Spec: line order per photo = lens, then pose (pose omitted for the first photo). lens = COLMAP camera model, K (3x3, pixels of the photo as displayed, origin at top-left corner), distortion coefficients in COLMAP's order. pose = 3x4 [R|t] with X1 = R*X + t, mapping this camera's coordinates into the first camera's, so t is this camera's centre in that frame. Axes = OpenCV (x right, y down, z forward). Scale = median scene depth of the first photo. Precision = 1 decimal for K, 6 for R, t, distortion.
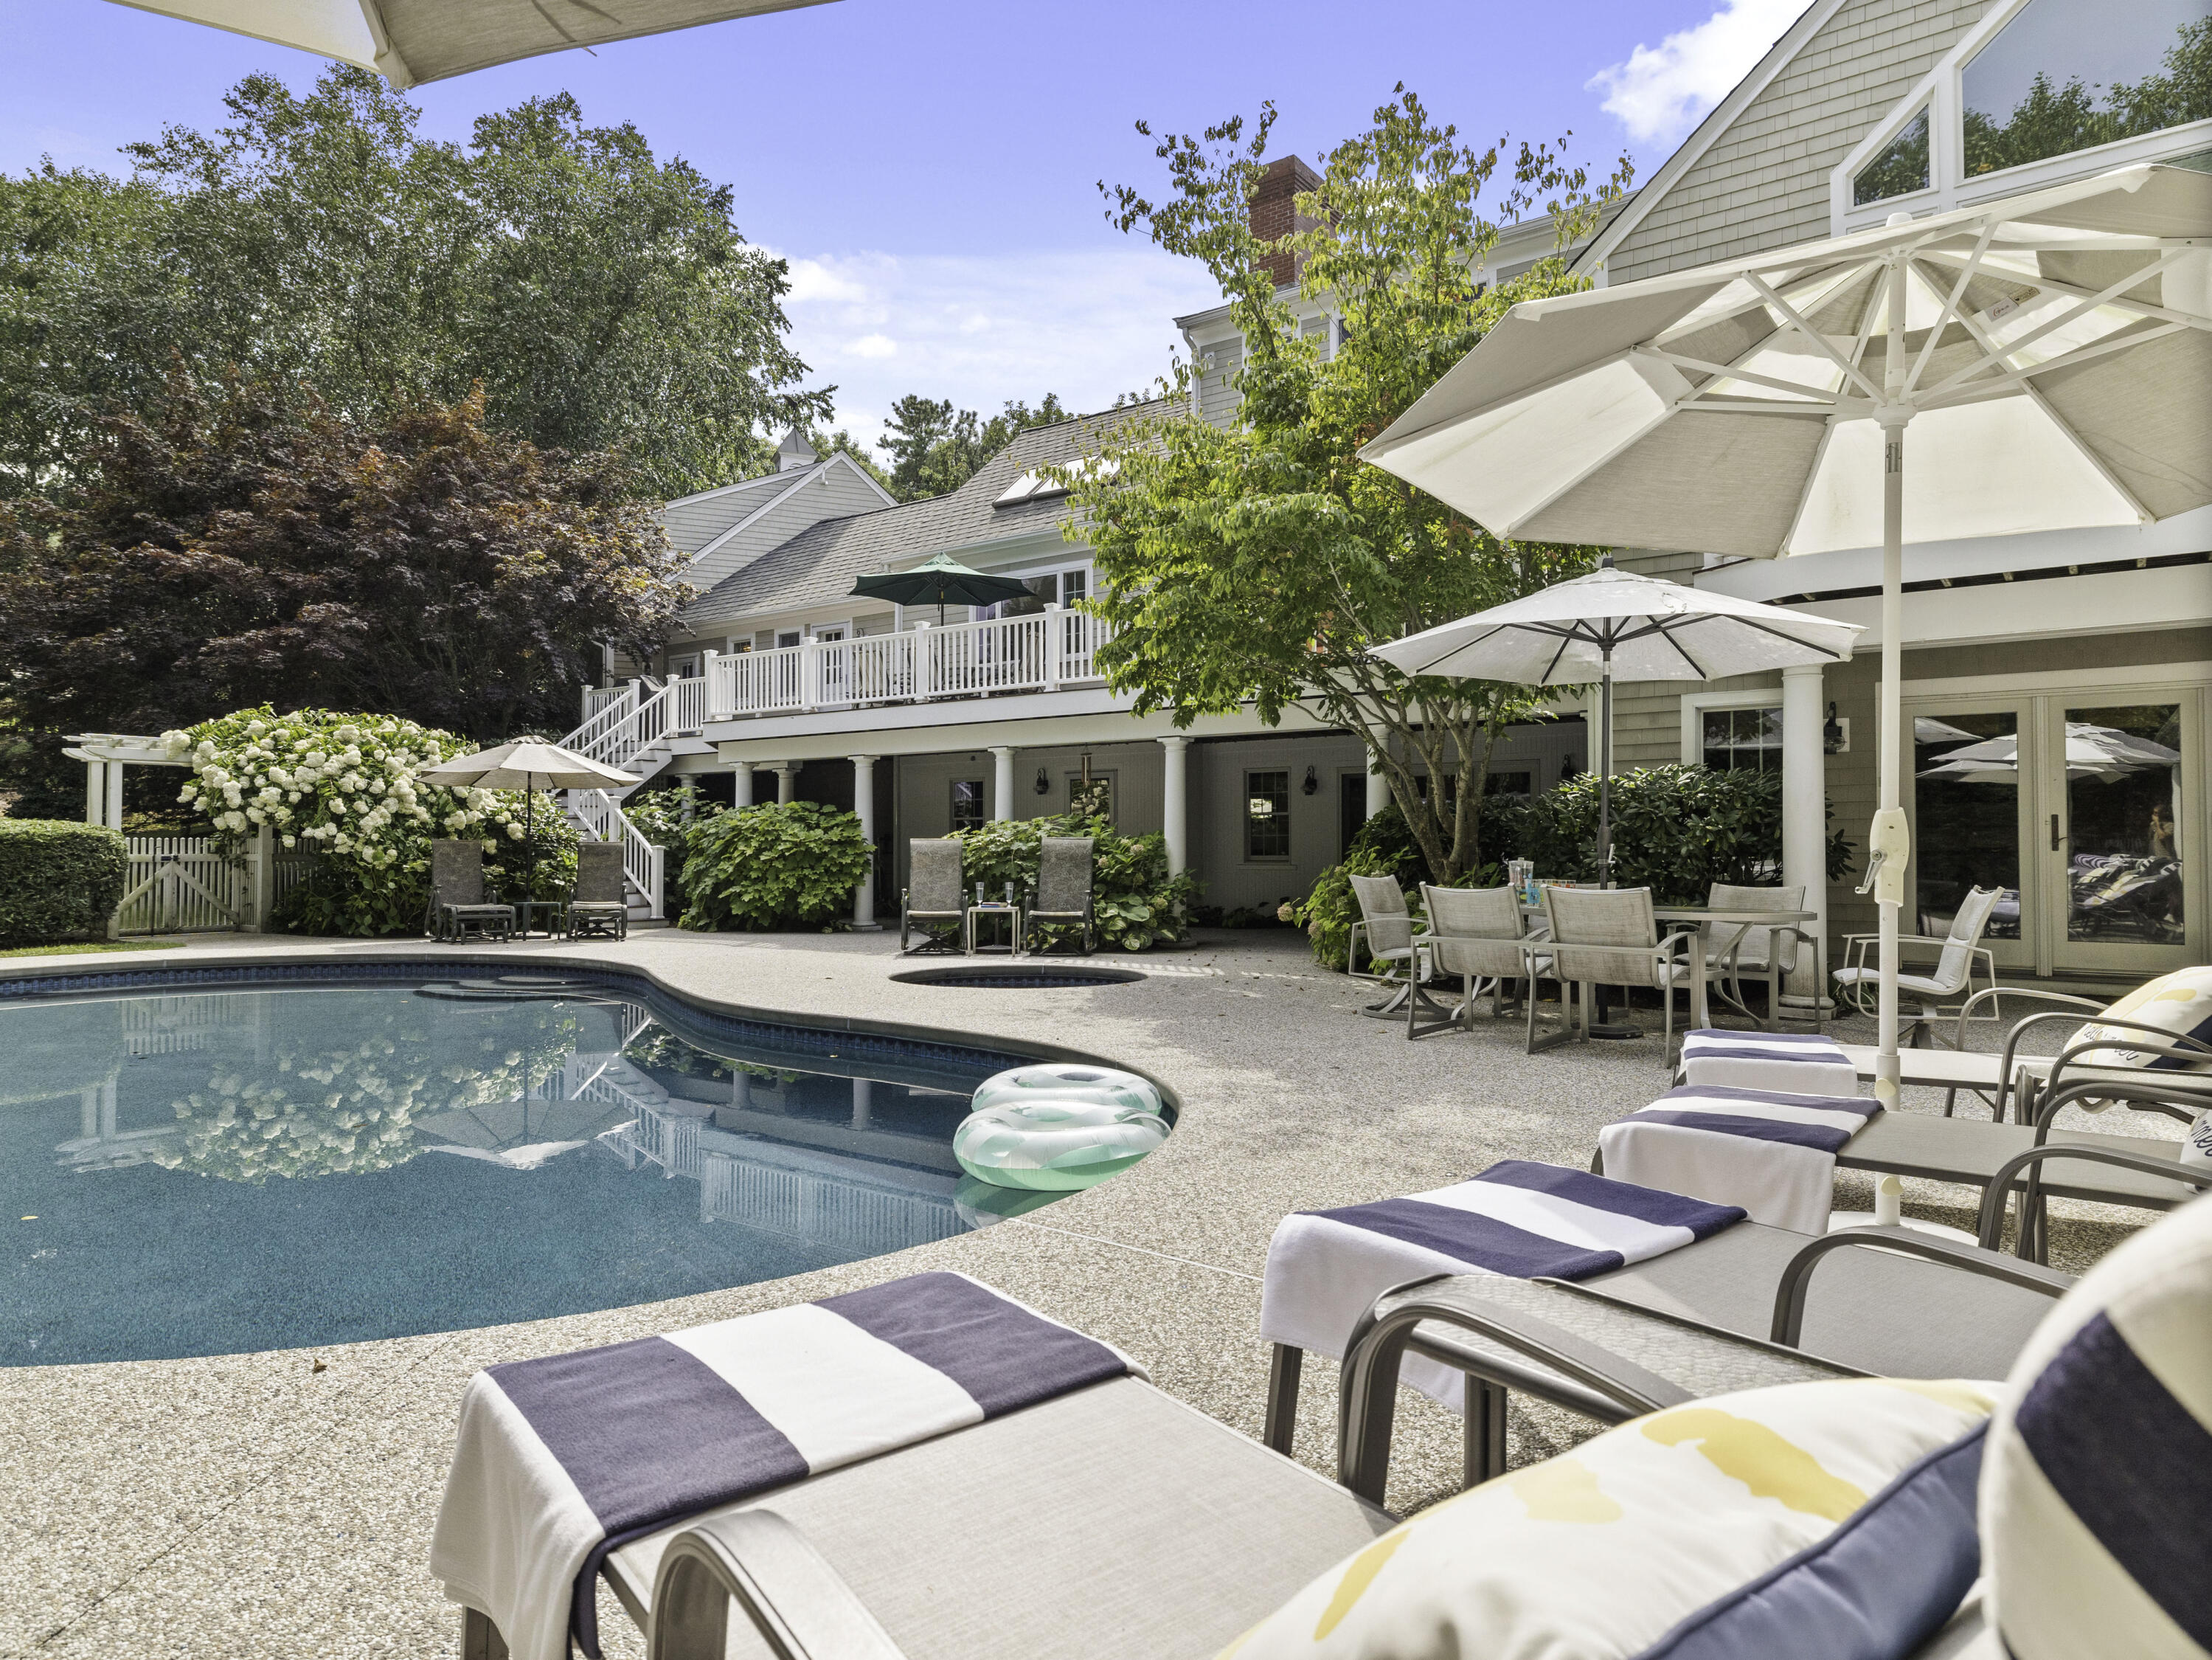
lens RADIAL K [[1173.3, 0, 1106.0], [0, 1173.3, 836.4], [0, 0, 1]] dist [-0.000785, 0.000085]
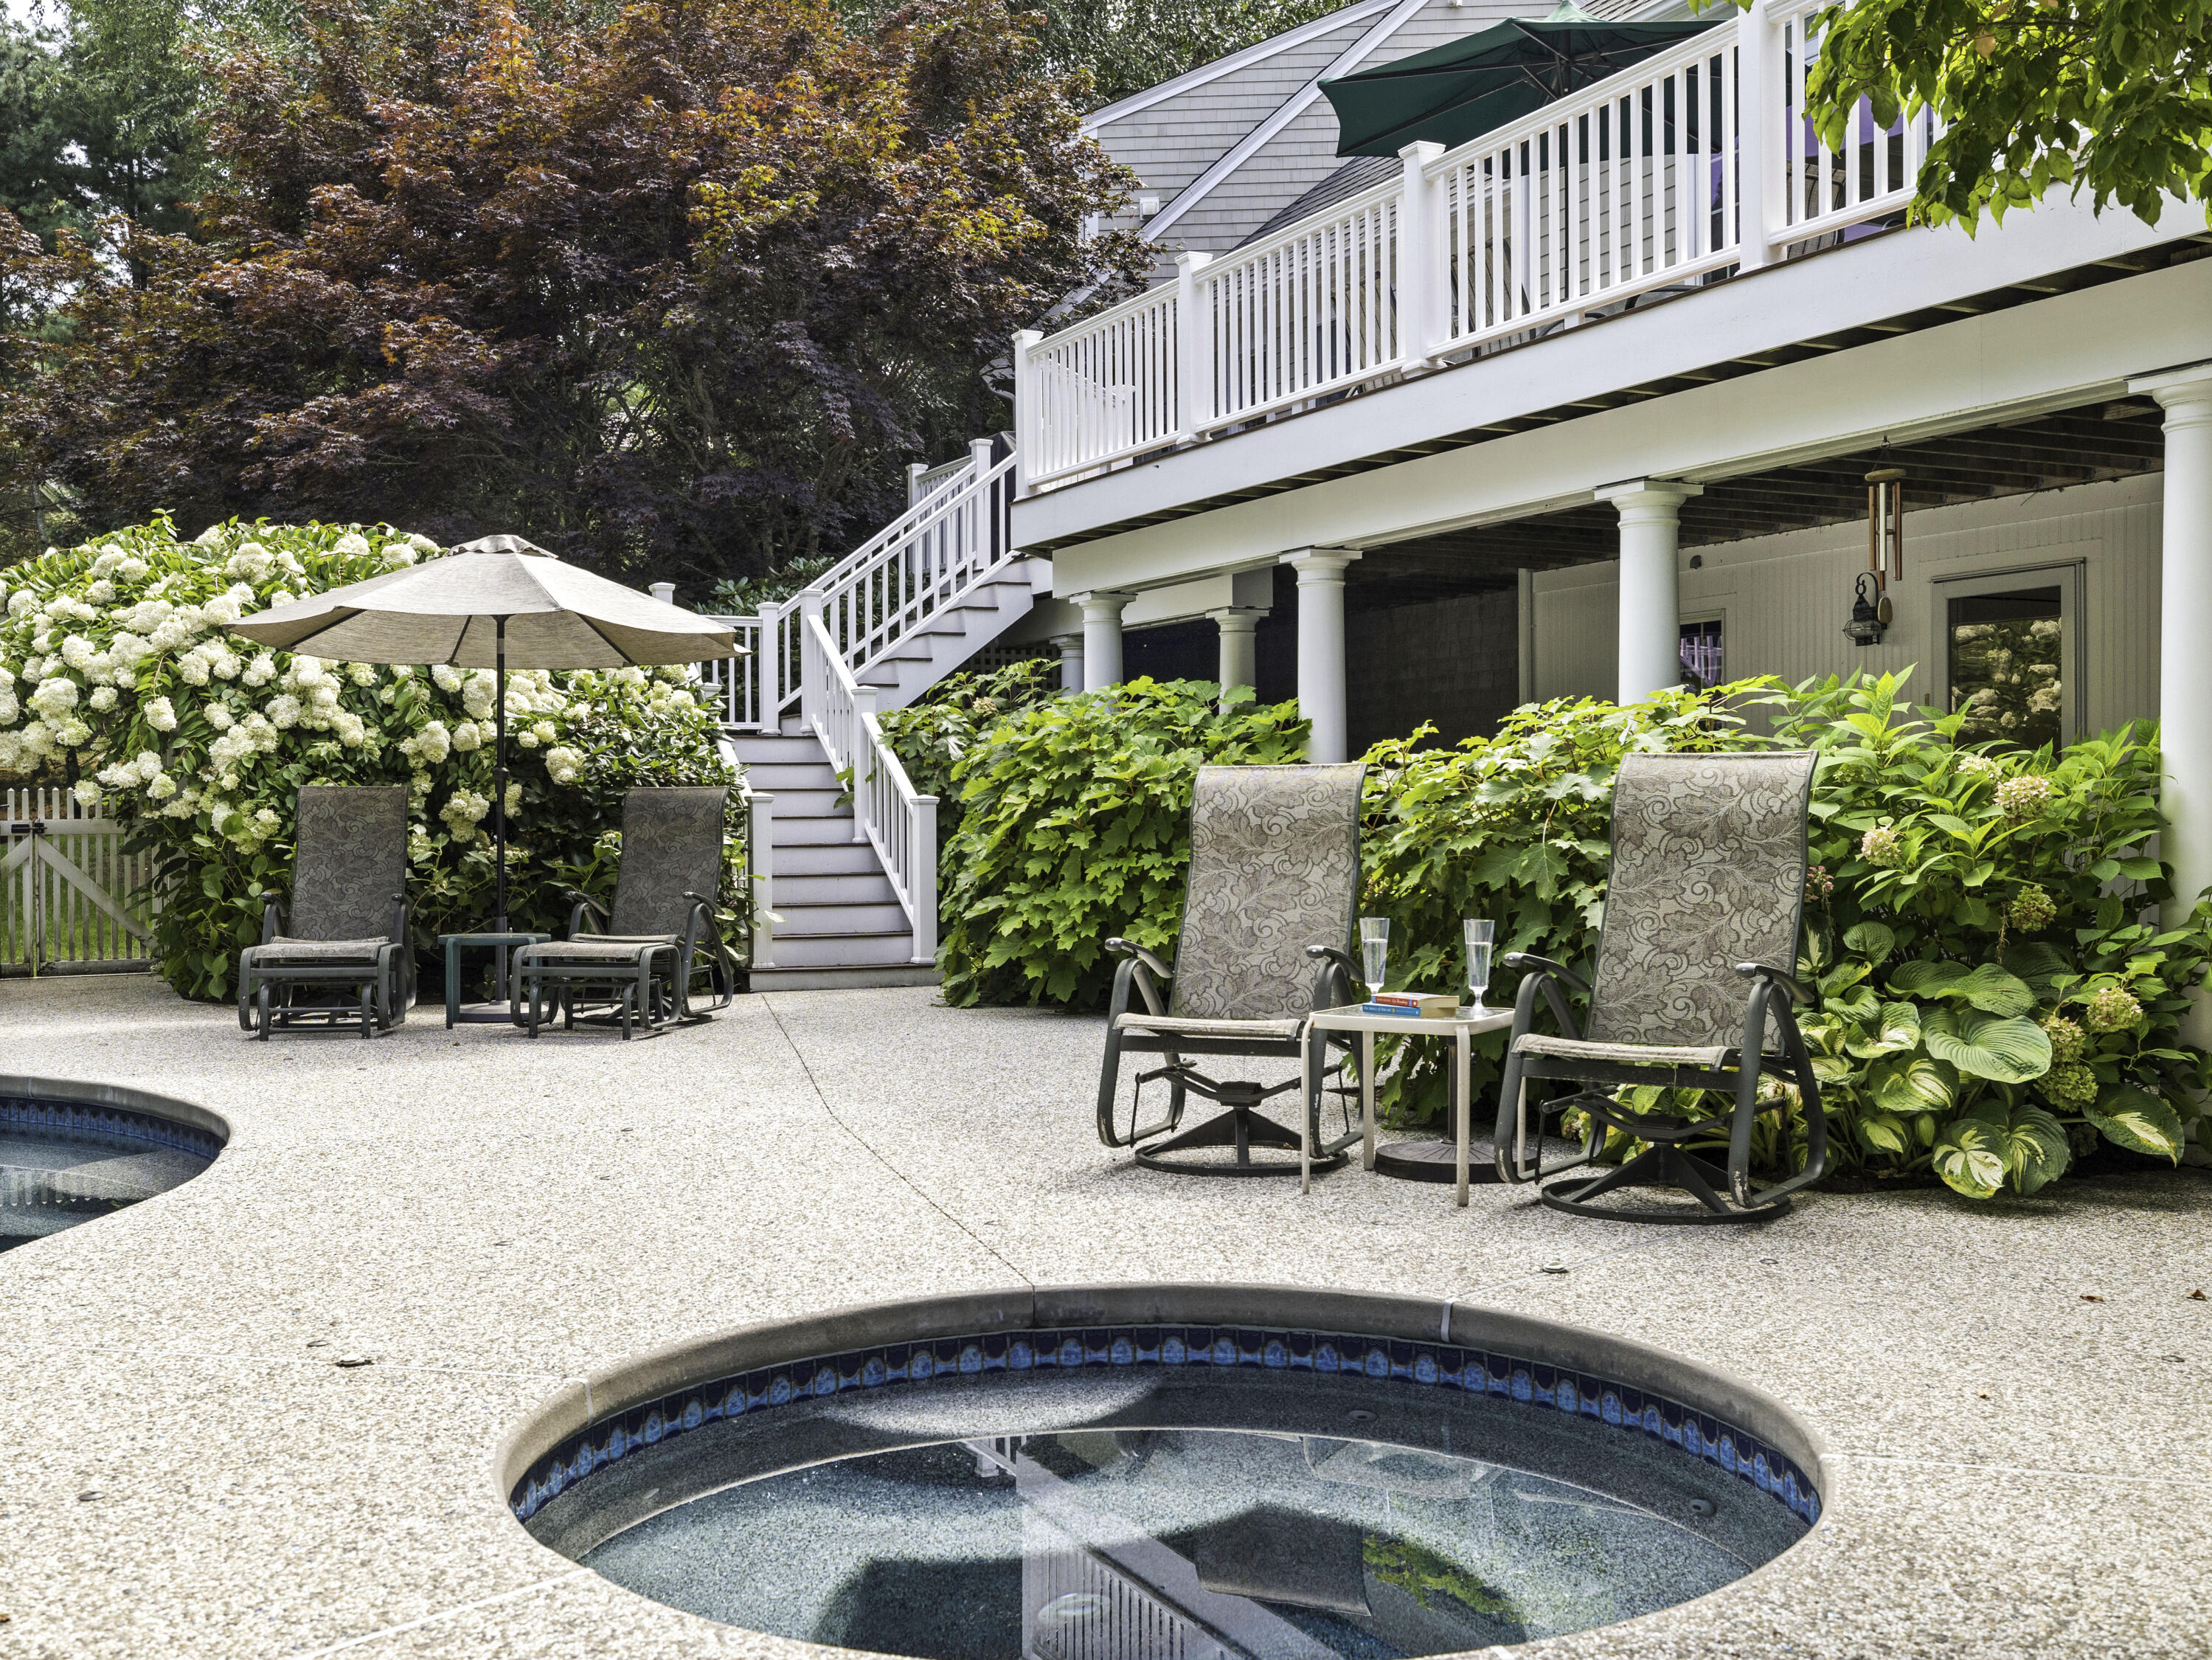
lens RADIAL K [[2170.8, 0, 1106.3], [0, 2170.8, 825.3], [0, 0, 1]] dist [-0.009525, 0.000000]
pose [[0.889504, -0.002095, -0.456922, 0.055224], [0.012812, 0.999711, 0.020357, 0.004575], [0.456748, -0.023962, 0.889274, 0.401384]]
